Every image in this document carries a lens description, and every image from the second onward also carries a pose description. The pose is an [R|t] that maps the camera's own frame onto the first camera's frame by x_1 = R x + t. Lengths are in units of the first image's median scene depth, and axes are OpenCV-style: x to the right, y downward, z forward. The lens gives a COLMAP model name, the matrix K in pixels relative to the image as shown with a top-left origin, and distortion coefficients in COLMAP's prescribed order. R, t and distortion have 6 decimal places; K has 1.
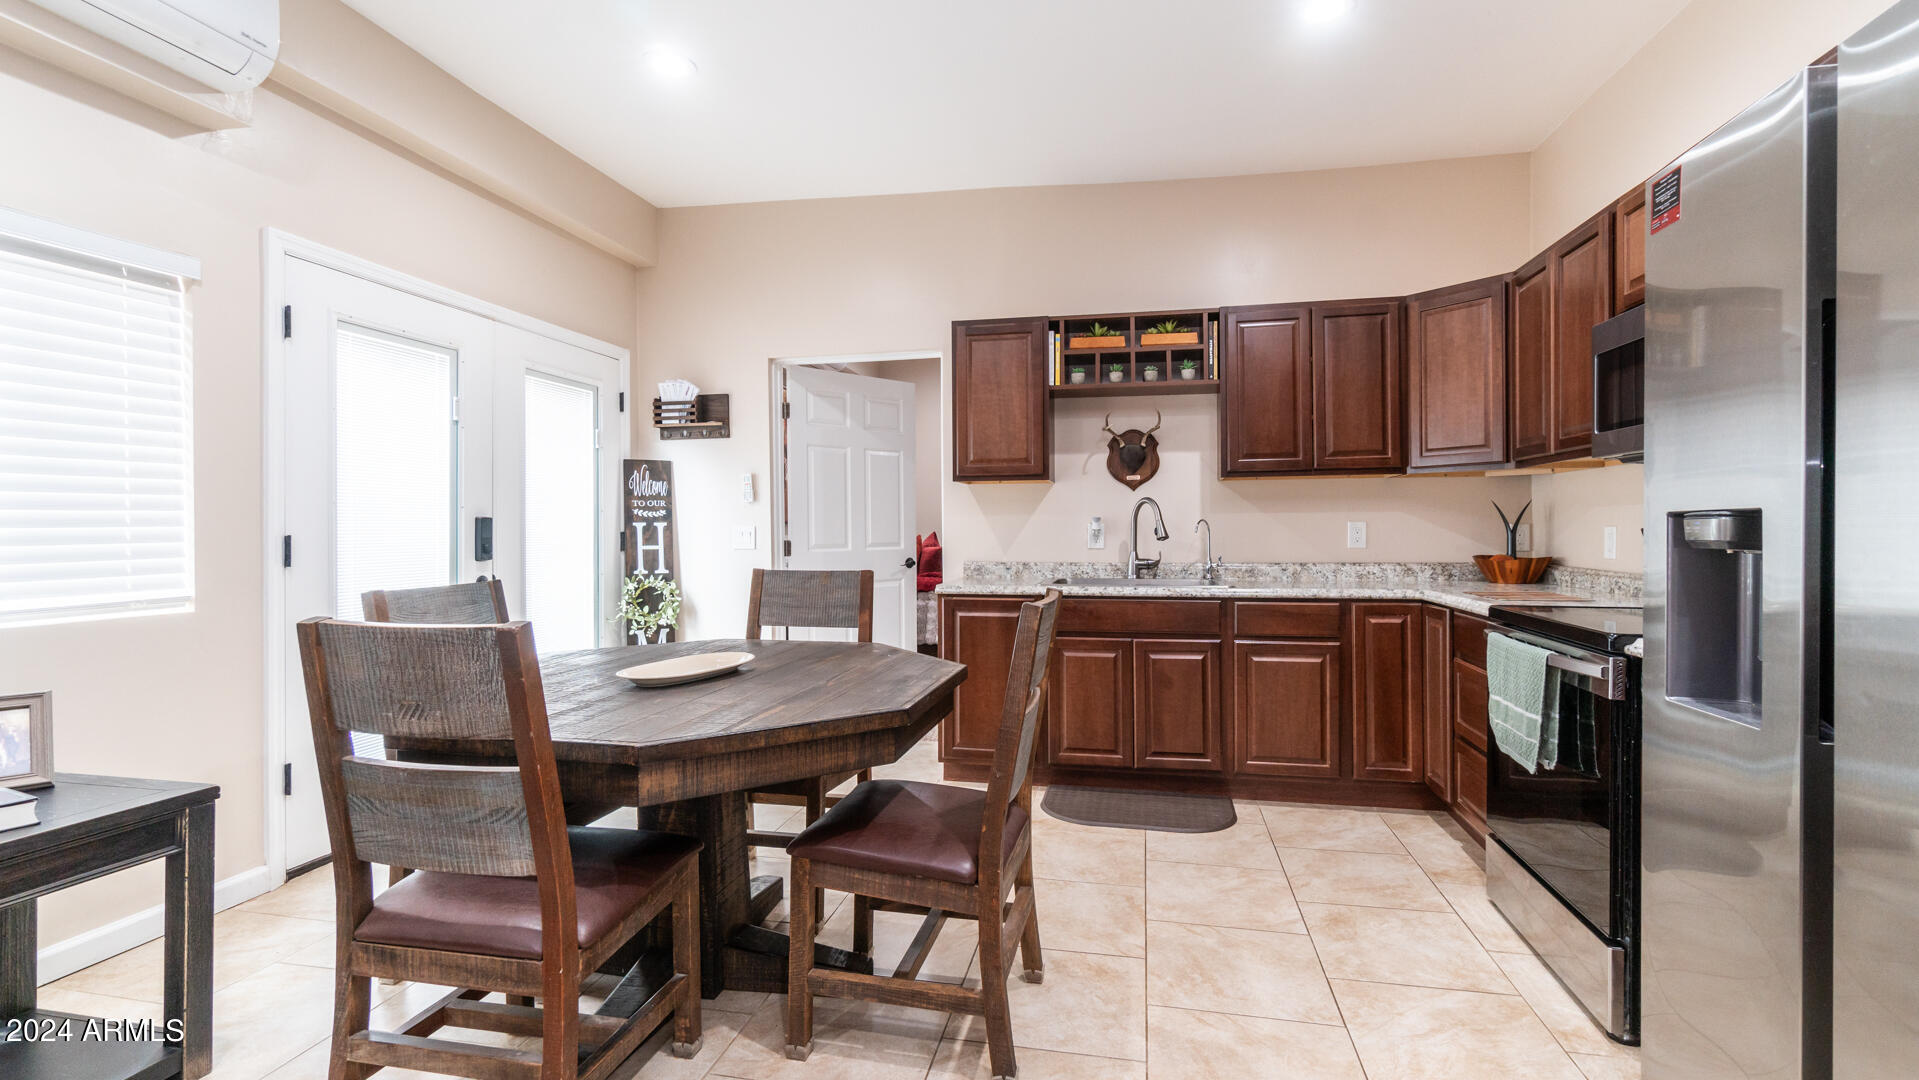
lens RADIAL K [[825.3, 0, 968.5], [0, 825.3, 535.8], [0, 0, 1]] dist [-0.001102, 0.000241]
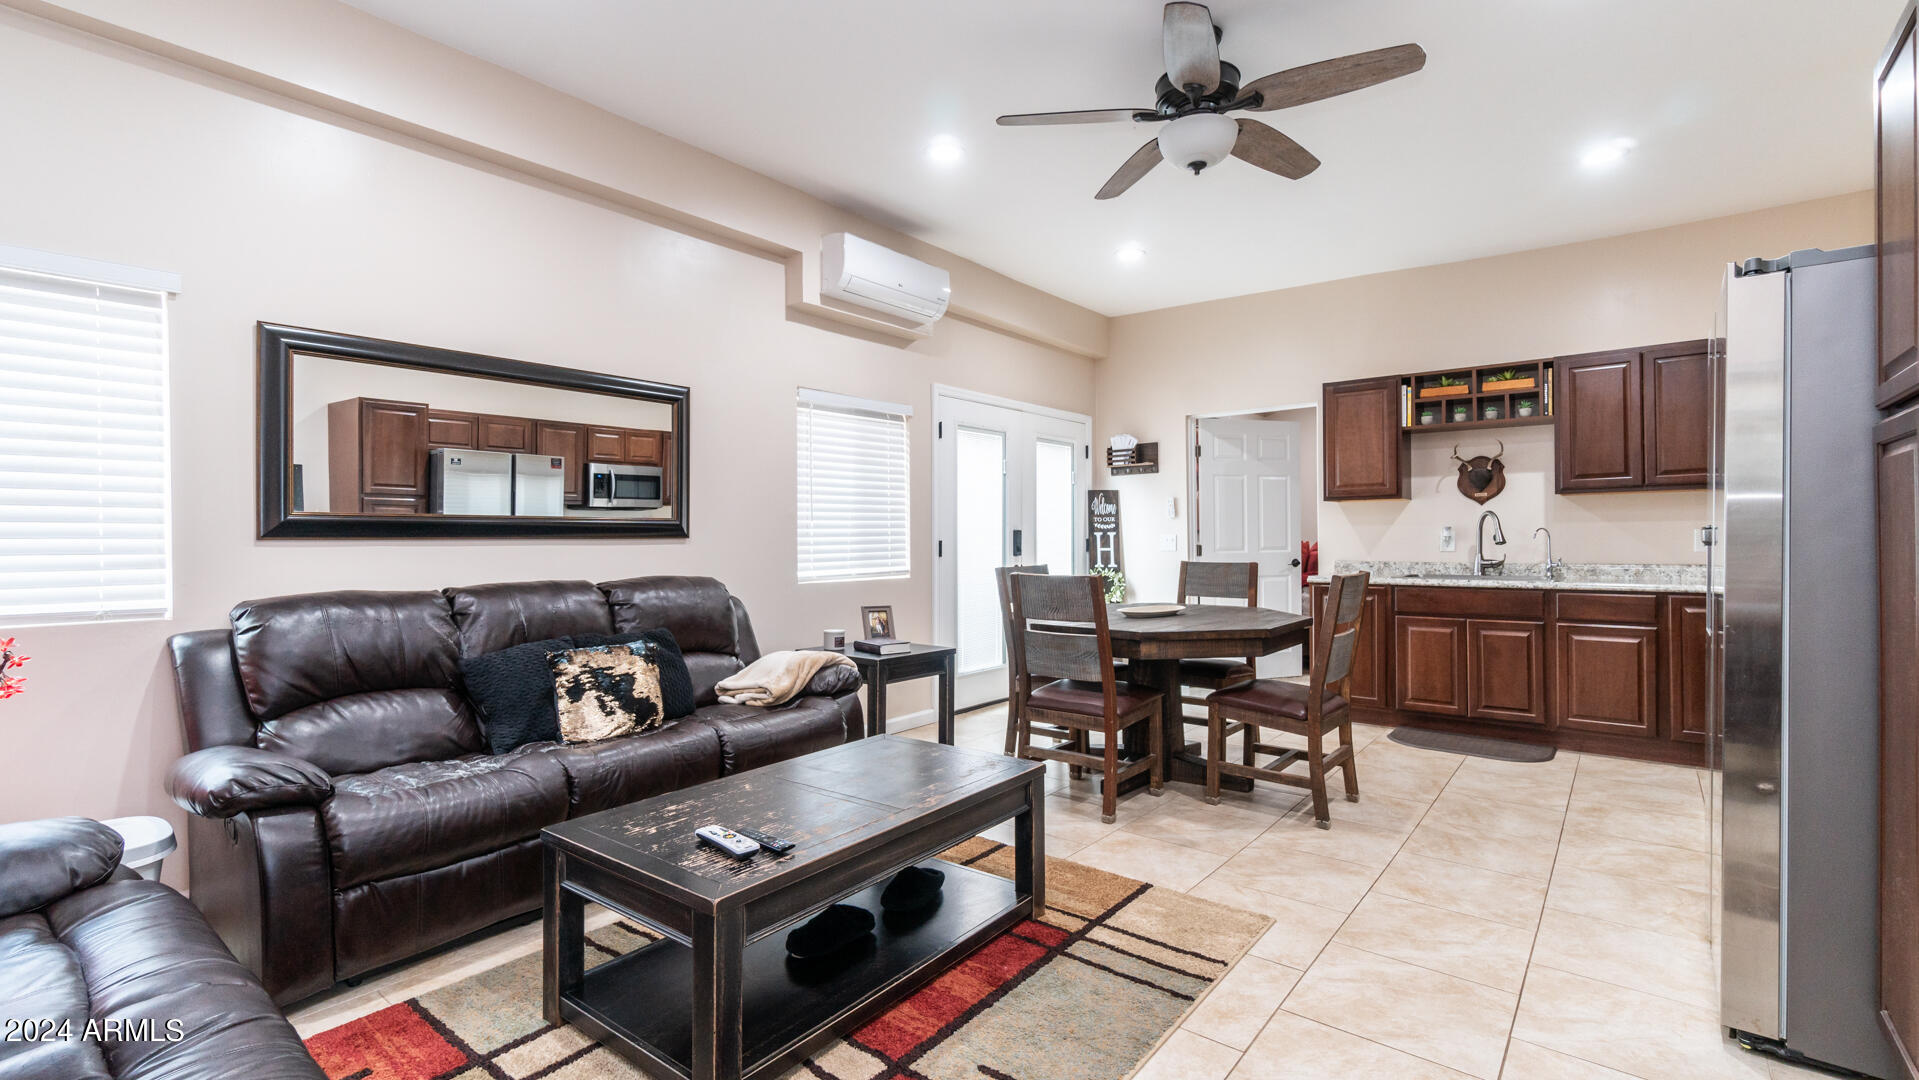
lens RADIAL K [[825.3, 0, 976.7], [0, 825.3, 535.1], [0, 0, 1]] dist [-0.001102, 0.000241]
pose [[0.892058, -0.003359, -0.451909, 0.093339], [-0.001276, 0.999950, -0.009950, 0.004727], [0.451920, 0.009453, 0.892009, -0.514856]]
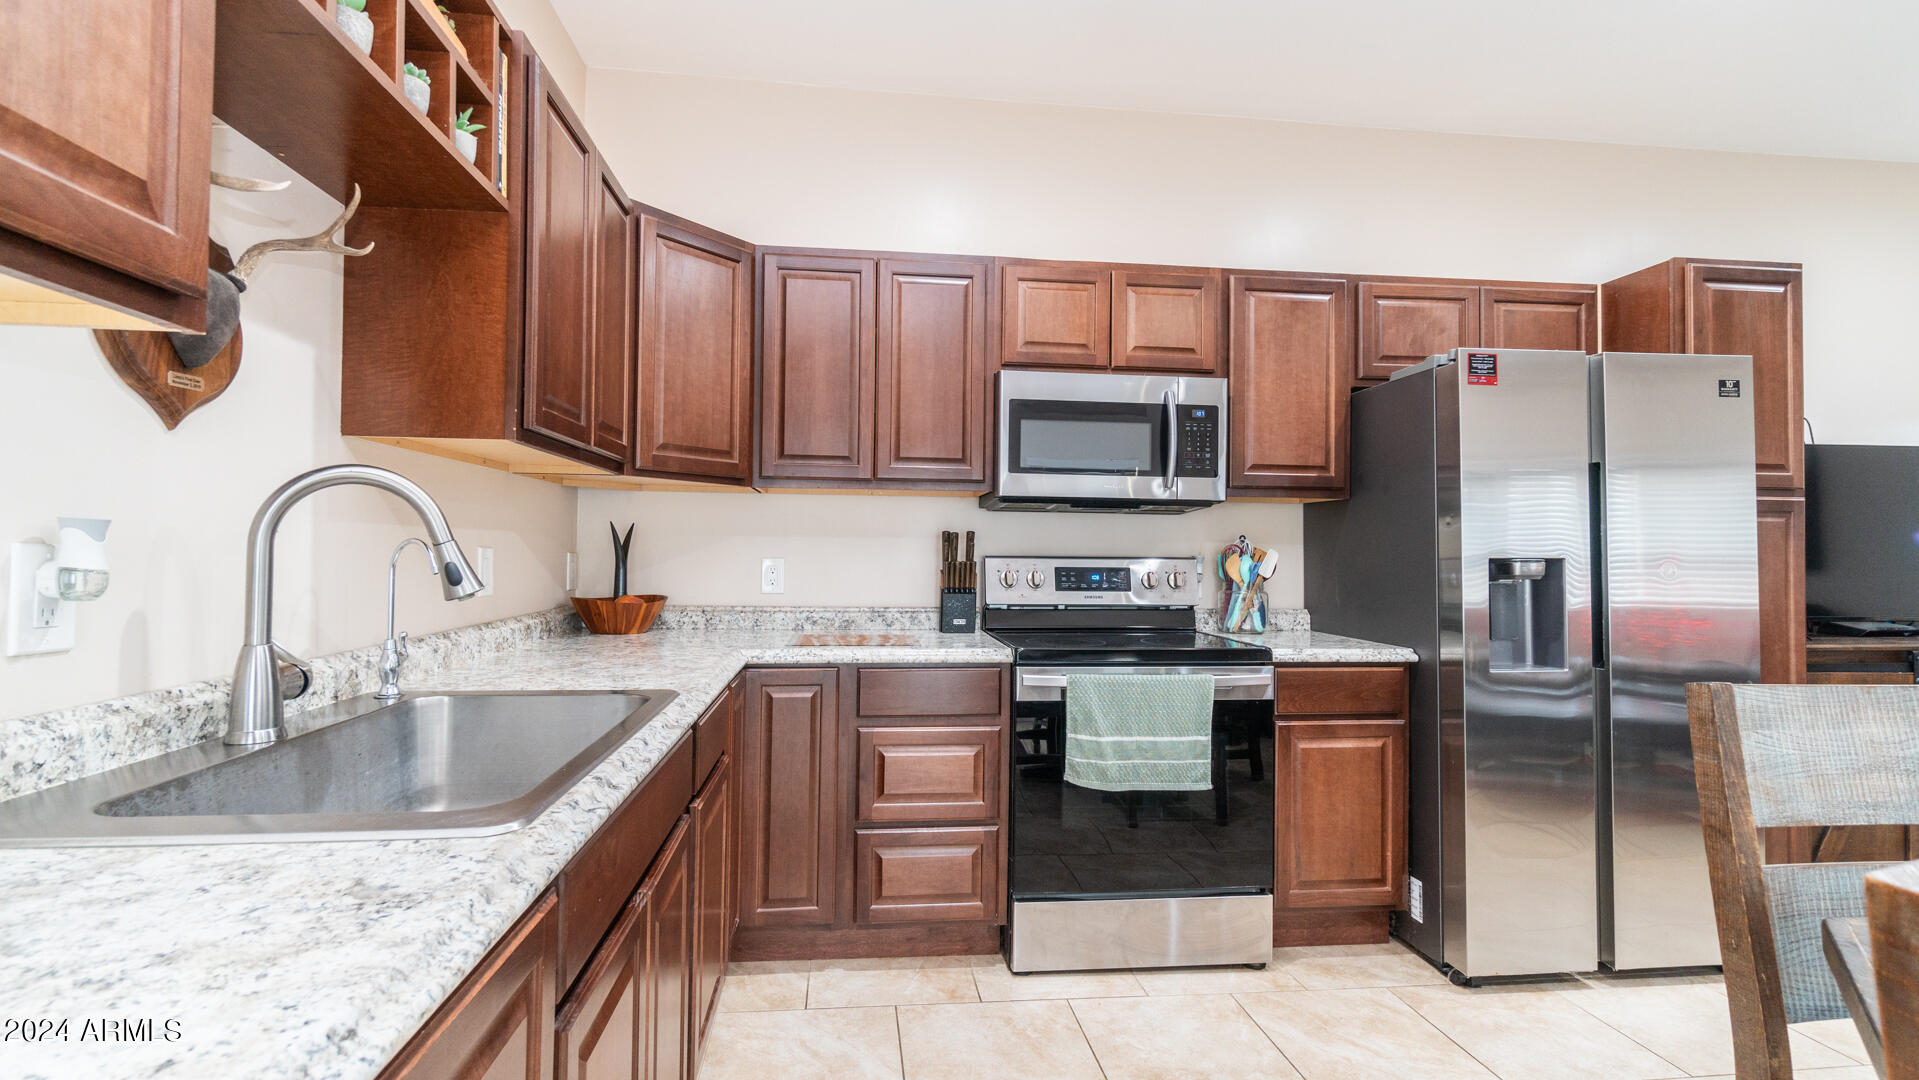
lens RADIAL K [[825.3, 0, 1008.1], [0, 825.3, 545.1], [0, 0, 1]] dist [-0.001102, 0.000241]
pose [[-0.304993, 0.012069, 0.952278, -0.165589], [0.000830, 0.999923, -0.012407, -0.013347], [-0.952354, -0.002993, -0.304979, 0.924893]]
